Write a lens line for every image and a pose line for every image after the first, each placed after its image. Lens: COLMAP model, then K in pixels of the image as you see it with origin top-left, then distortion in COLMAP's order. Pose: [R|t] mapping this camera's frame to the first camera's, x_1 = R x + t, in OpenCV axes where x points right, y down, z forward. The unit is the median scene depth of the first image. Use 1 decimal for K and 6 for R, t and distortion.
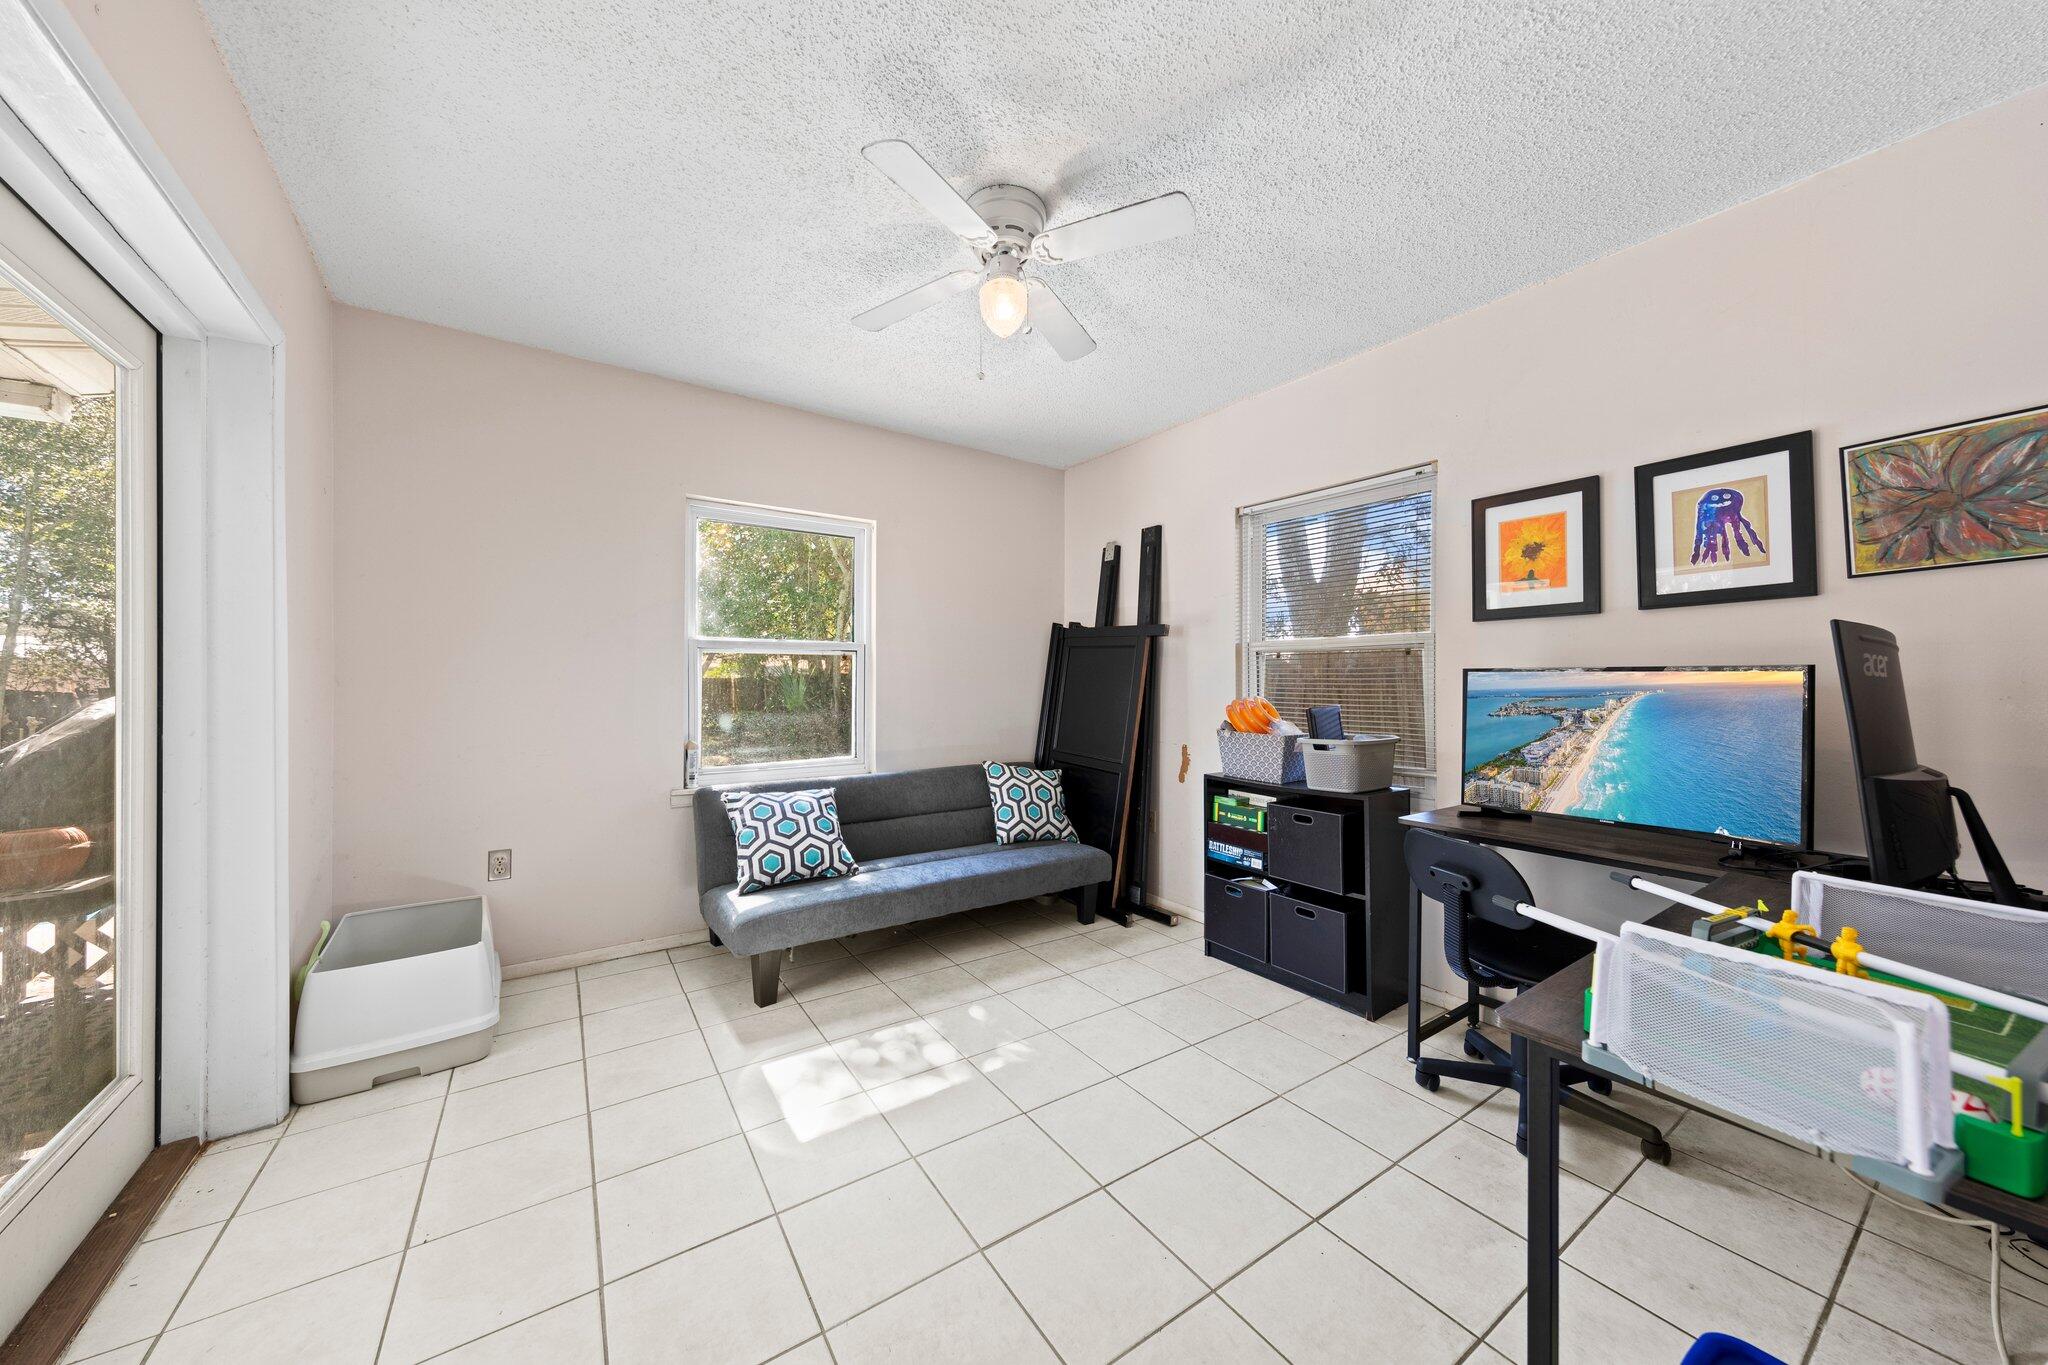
lens RADIAL K [[694.5, 0, 1024.0], [0, 694.5, 682.5], [0, 0, 1]] dist [0.011942, 0.000018]
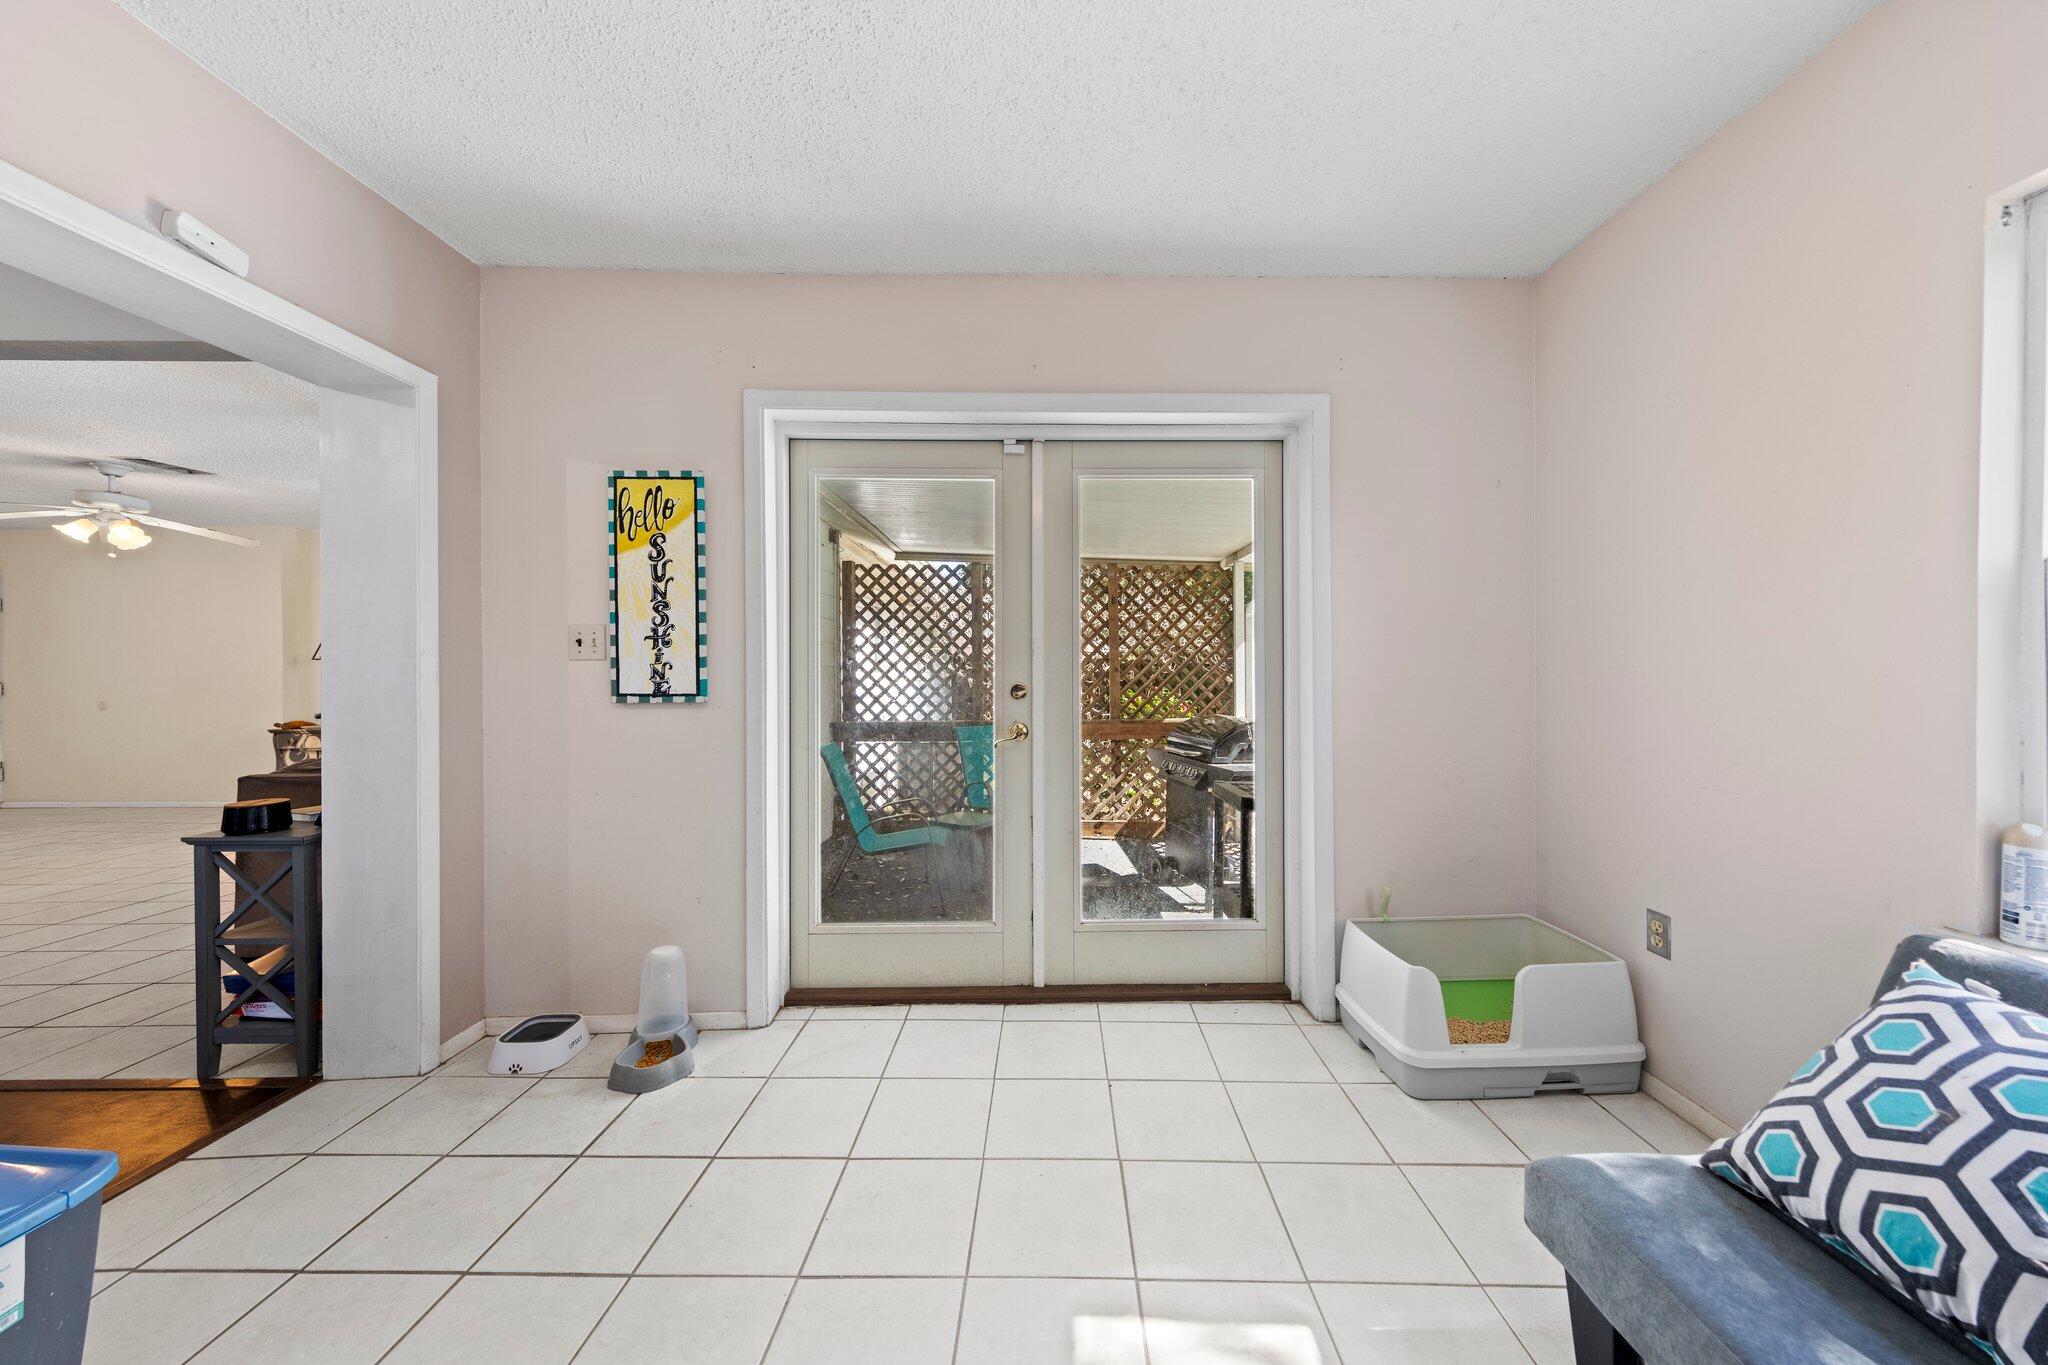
lens RADIAL K [[694.5, 0, 1024.0], [0, 694.5, 682.5], [0, 0, 1]] dist [0.011942, 0.000018]
pose [[-0.567676, 0.005749, -0.823232, 0.197778], [-0.001741, 0.999965, 0.008183, -0.004799], [0.823250, 0.006078, -0.567646, 0.878536]]
